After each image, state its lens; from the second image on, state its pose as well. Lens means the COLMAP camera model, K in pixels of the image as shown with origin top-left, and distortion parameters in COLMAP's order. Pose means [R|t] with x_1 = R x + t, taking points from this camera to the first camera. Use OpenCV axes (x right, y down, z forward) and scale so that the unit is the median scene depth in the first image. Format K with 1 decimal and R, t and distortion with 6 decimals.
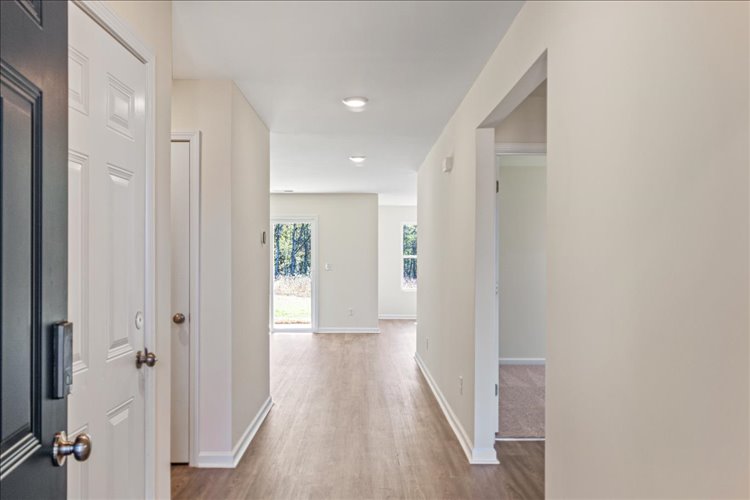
lens RADIAL K [[597.0, 0, 373.7], [0, 597.0, 241.0], [0, 0, 1]] dist [-0.002331, -0.008951]
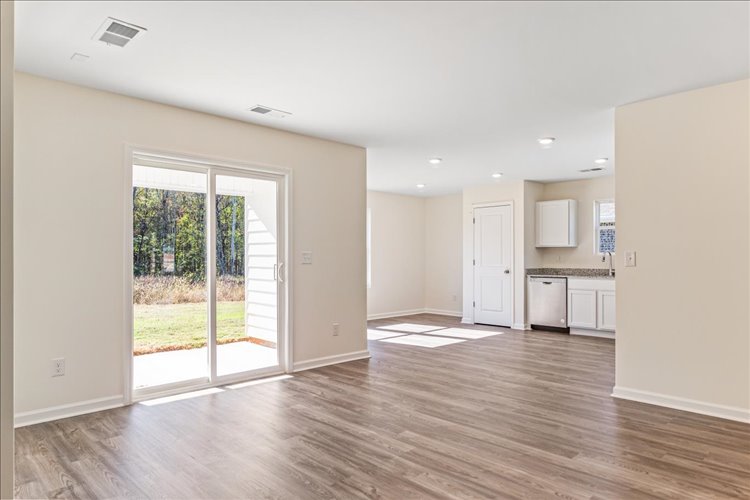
lens RADIAL K [[477.7, 0, 375.0], [0, 477.7, 250.0], [0, 0, 1]] dist [-0.000205, -0.000410]
pose [[0.722108, 0.008100, 0.691733, -0.307455], [-0.018082, 0.999811, 0.007169, 0.026245], [-0.691544, -0.017685, 0.722118, 0.527419]]
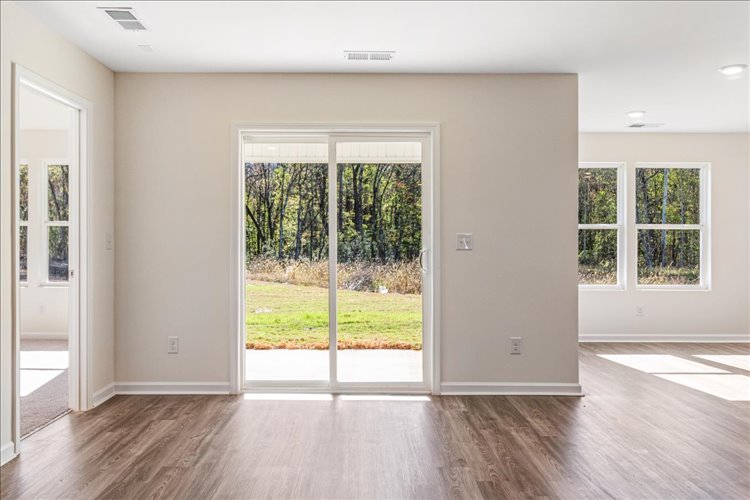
lens RADIAL K [[608.9, 0, 374.6], [0, 608.9, 239.3], [0, 0, 1]] dist [0.000751, -0.005882]
pose [[1.000000, 0.000483, -0.000035, -0.121422], [-0.000482, 0.999661, 0.026047, 0.025603], [0.000047, -0.026047, 0.999661, 0.484294]]
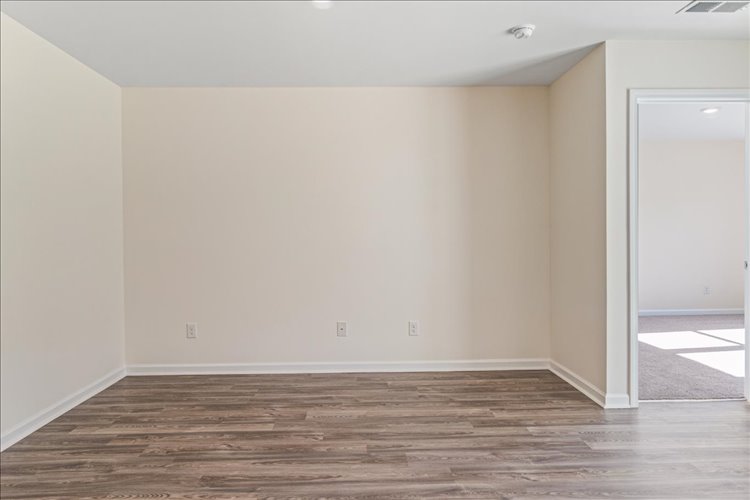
lens RADIAL K [[518.2, 0, 358.2], [0, 518.2, 251.7], [0, 0, 1]] dist [-0.001851, -0.001774]
pose [[-0.009761, 0.027693, -0.999569, 0.002923], [0.041987, 0.998746, 0.027260, 0.028942], [0.999070, -0.041703, -0.010912, 0.607365]]
